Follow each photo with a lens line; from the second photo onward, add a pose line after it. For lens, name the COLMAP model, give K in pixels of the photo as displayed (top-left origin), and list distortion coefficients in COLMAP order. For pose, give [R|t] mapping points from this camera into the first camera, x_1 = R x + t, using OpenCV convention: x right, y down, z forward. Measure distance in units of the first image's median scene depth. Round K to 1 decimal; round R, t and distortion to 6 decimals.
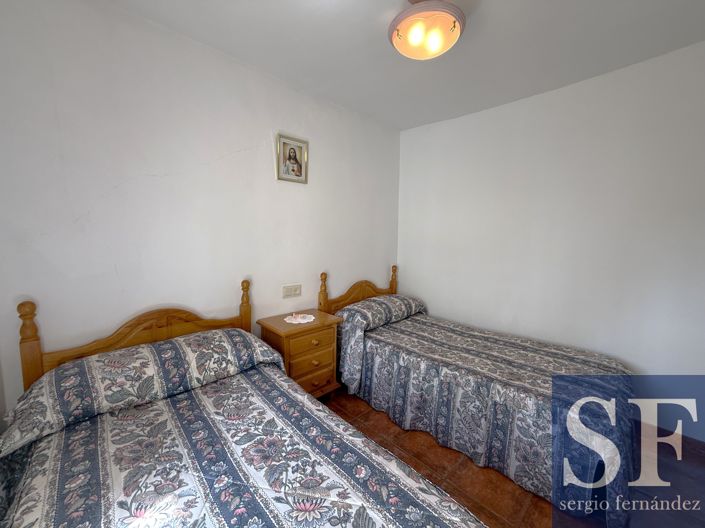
lens RADIAL K [[281.0, 0, 350.1], [0, 281.0, 260.0], [0, 0, 1]] dist [0.000537, 0.000125]
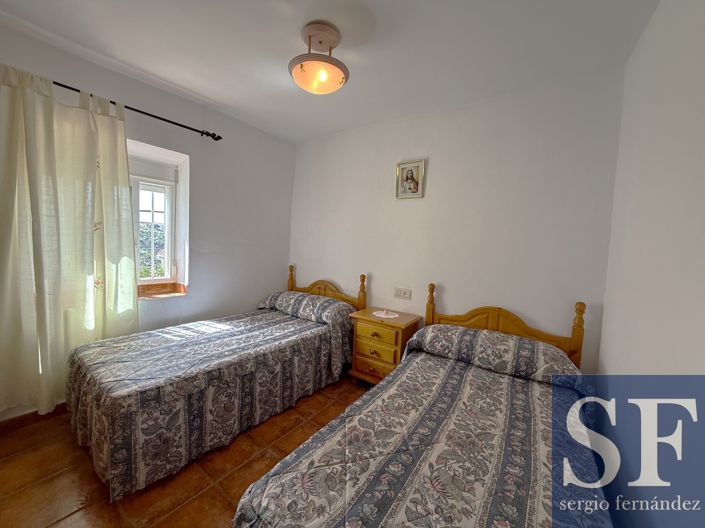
lens RADIAL K [[281.0, 0, 350.1], [0, 281.0, 260.0], [0, 0, 1]] dist [0.000537, 0.000125]
pose [[0.195994, 0.097081, -0.975788, 0.926046], [-0.097044, 0.992123, 0.079214, -0.099477], [0.975791, 0.079168, 0.203872, 0.563038]]
